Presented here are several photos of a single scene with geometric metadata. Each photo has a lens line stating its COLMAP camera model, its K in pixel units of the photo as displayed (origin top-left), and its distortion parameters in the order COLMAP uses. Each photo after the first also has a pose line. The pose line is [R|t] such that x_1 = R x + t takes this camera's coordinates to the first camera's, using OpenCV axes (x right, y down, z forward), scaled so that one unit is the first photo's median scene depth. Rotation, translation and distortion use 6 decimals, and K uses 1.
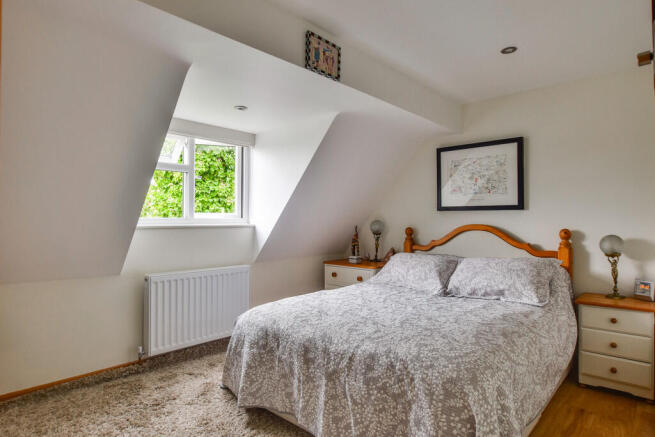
lens RADIAL K [[375.4, 0, 327.2], [0, 375.4, 219.0], [0, 0, 1]] dist [-0.027111, 0.010479]
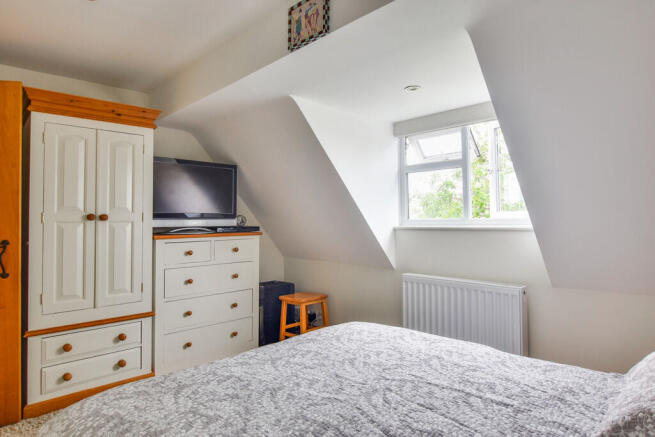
lens RADIAL K [[375.4, 0, 327.1], [0, 375.4, 216.5], [0, 0, 1]] dist [-0.027111, 0.010479]
pose [[-0.047587, -0.013495, -0.998776, 0.779354], [0.012049, 0.999828, -0.014084, -0.000325], [0.998794, -0.012705, -0.047417, 1.068209]]
